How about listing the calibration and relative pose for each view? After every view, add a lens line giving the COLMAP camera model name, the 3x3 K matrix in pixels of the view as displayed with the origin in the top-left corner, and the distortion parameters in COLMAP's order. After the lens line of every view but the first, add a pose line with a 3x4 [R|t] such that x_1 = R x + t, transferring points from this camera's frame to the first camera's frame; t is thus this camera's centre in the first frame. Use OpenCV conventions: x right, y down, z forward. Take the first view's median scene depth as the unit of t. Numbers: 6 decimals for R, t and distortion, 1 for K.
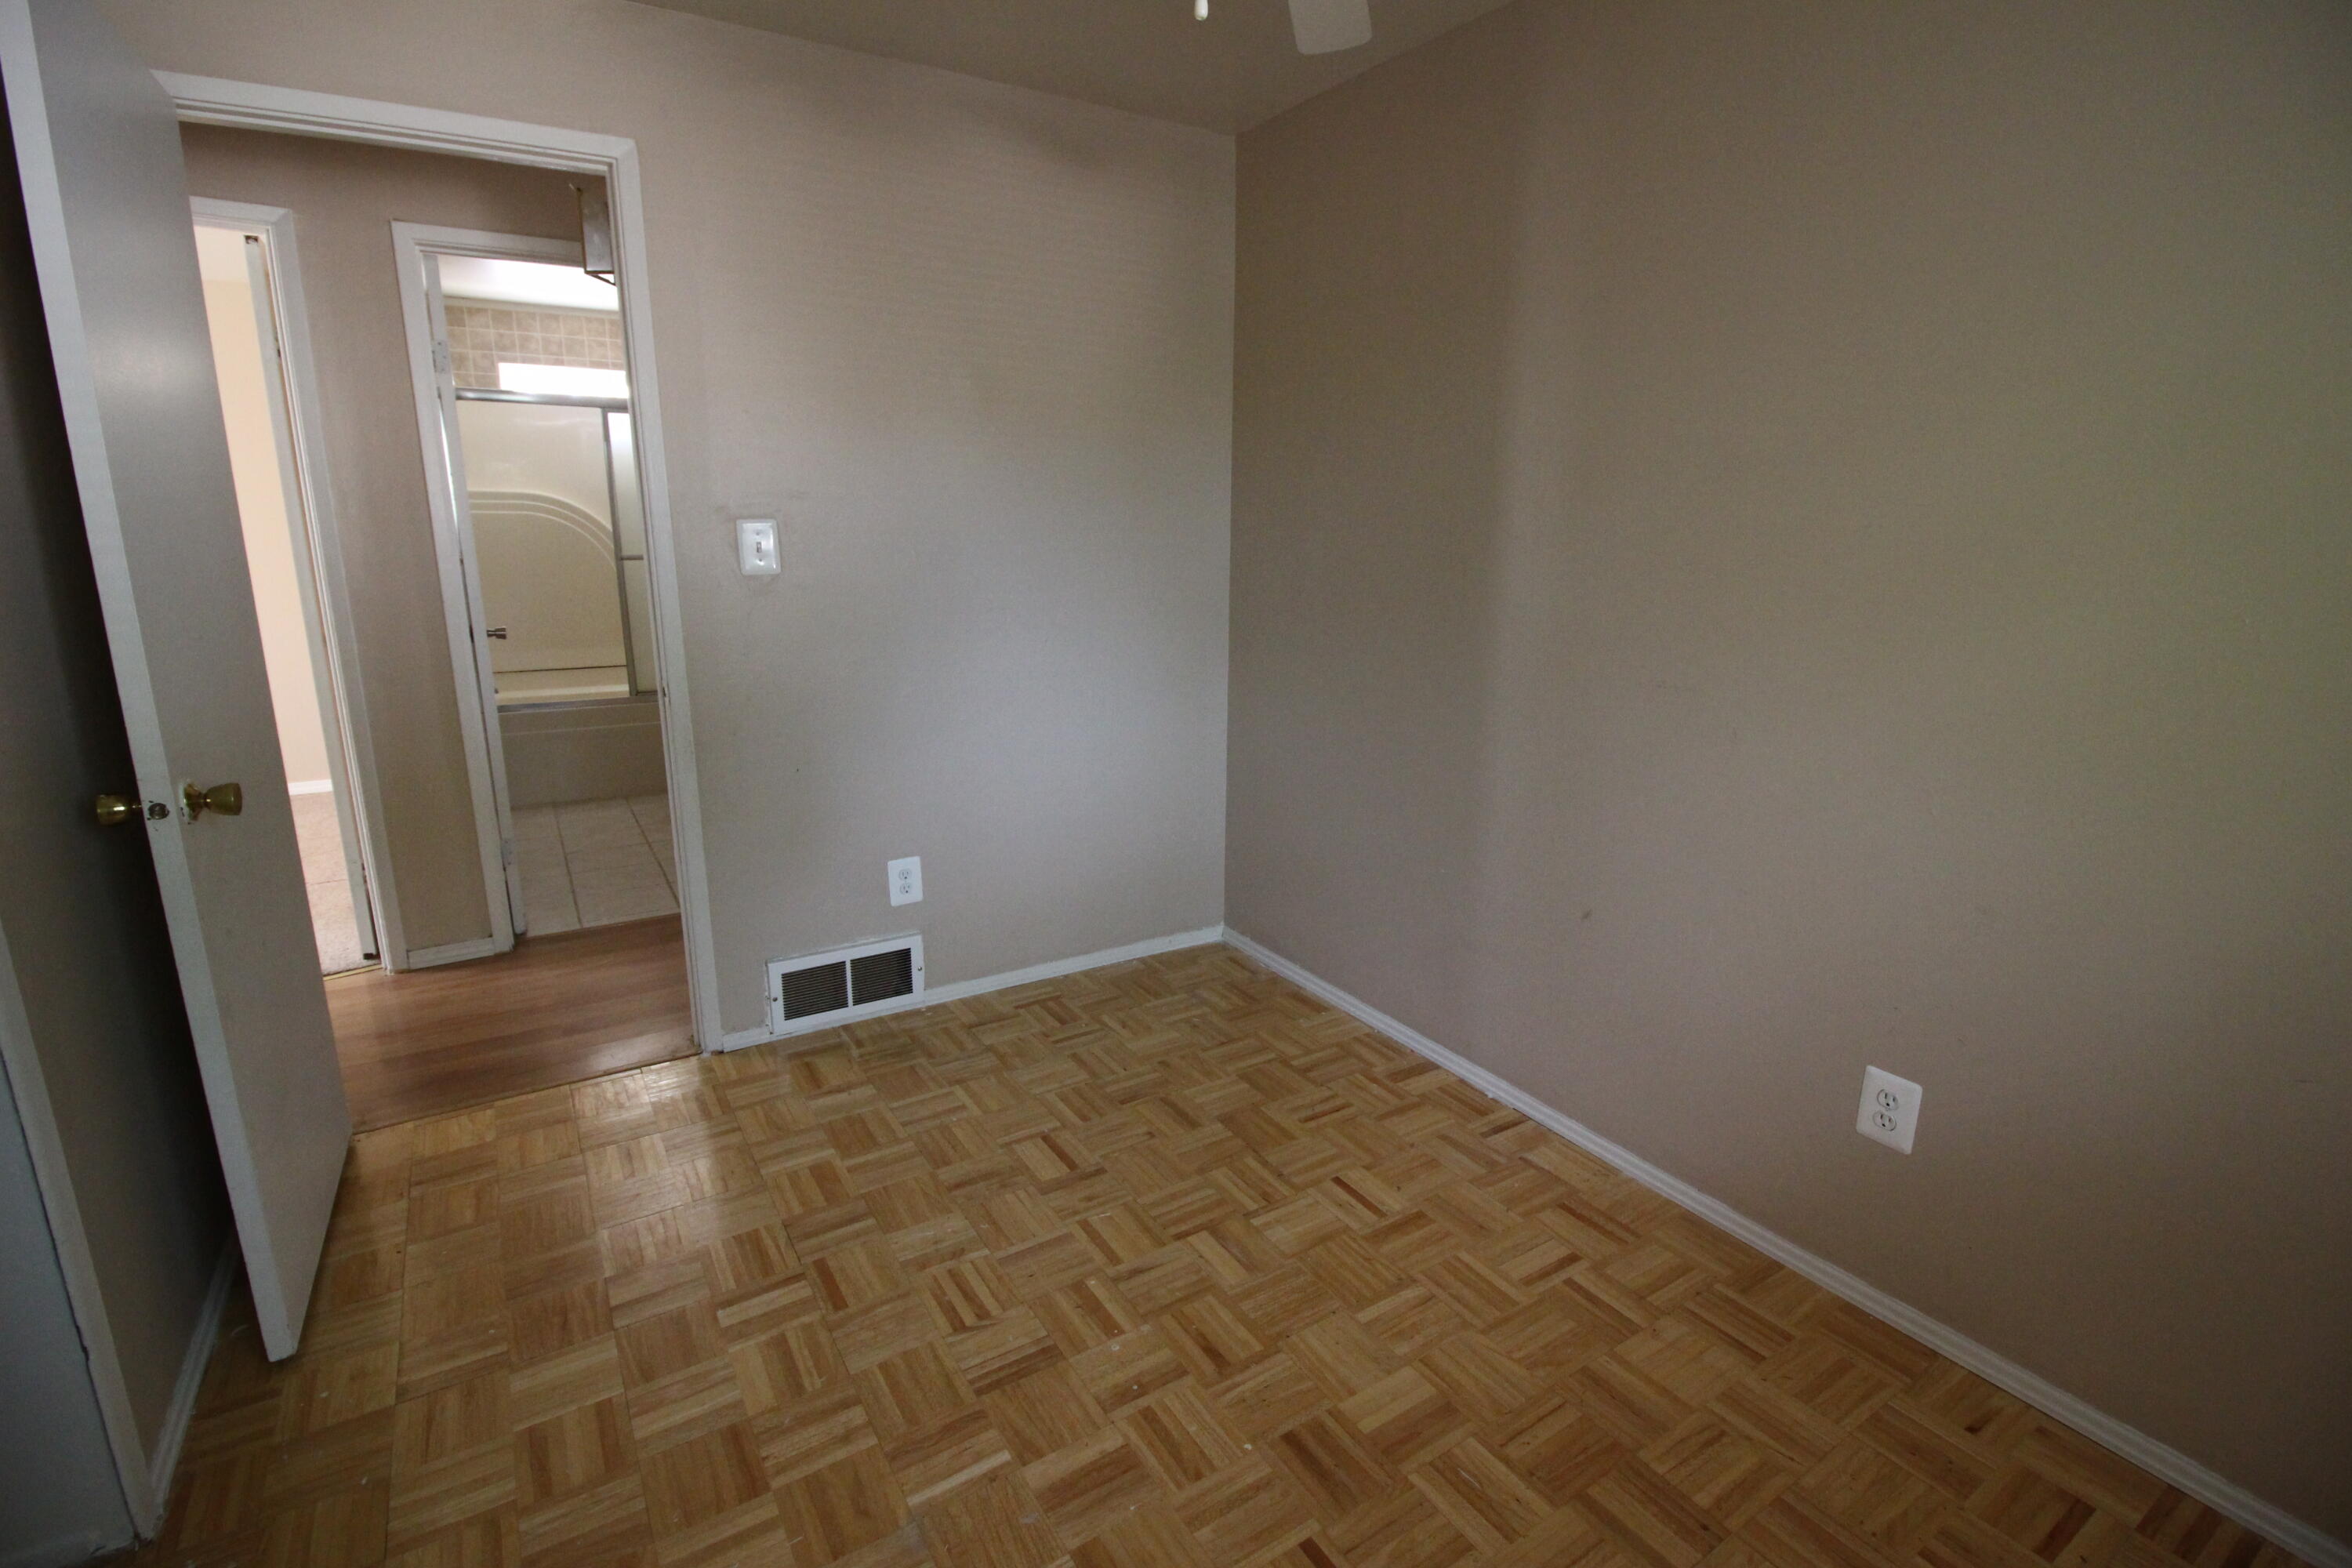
lens RADIAL K [[1086.2, 0, 1180.9], [0, 1086.2, 777.7], [0, 0, 1]] dist [0.001552, 0.000067]
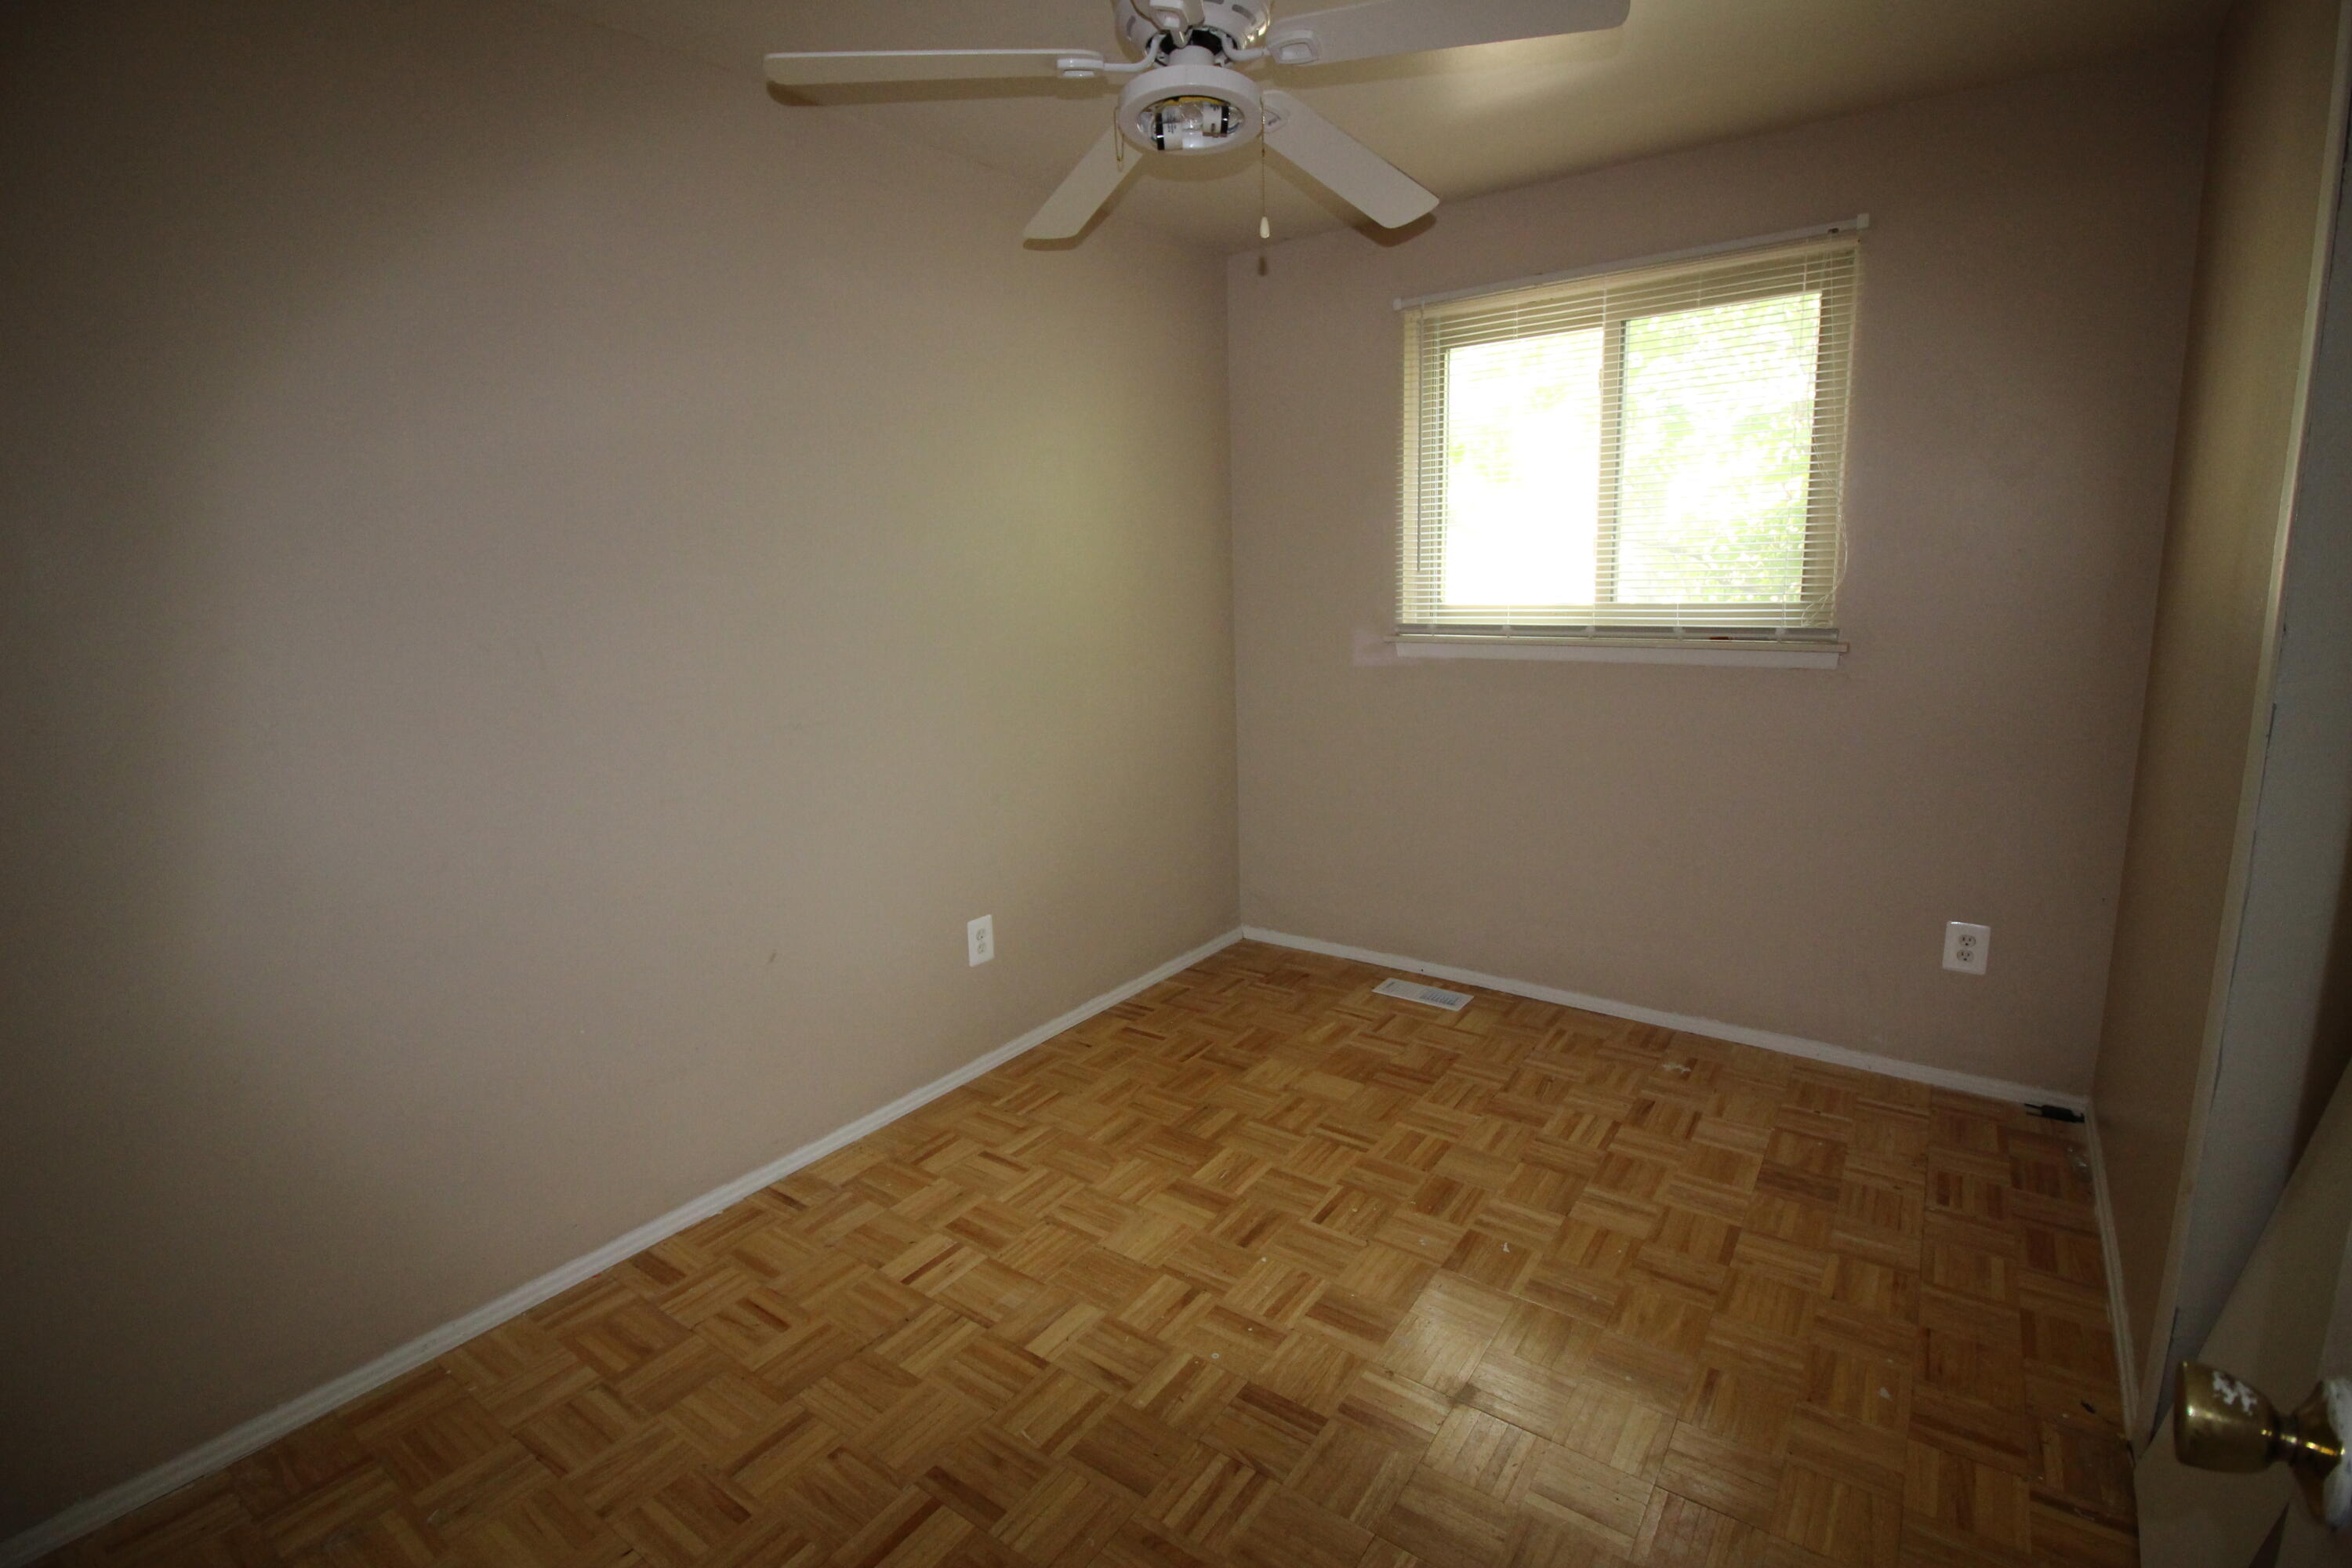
lens RADIAL K [[1086.2, 0, 1183.8], [0, 1086.2, 780.6], [0, 0, 1]] dist [0.001552, 0.000067]
pose [[-0.376325, -0.172055, 0.910372, -0.847355], [0.235461, 0.932582, 0.273586, -0.273824], [-0.896068, 0.317315, -0.310442, 1.089133]]
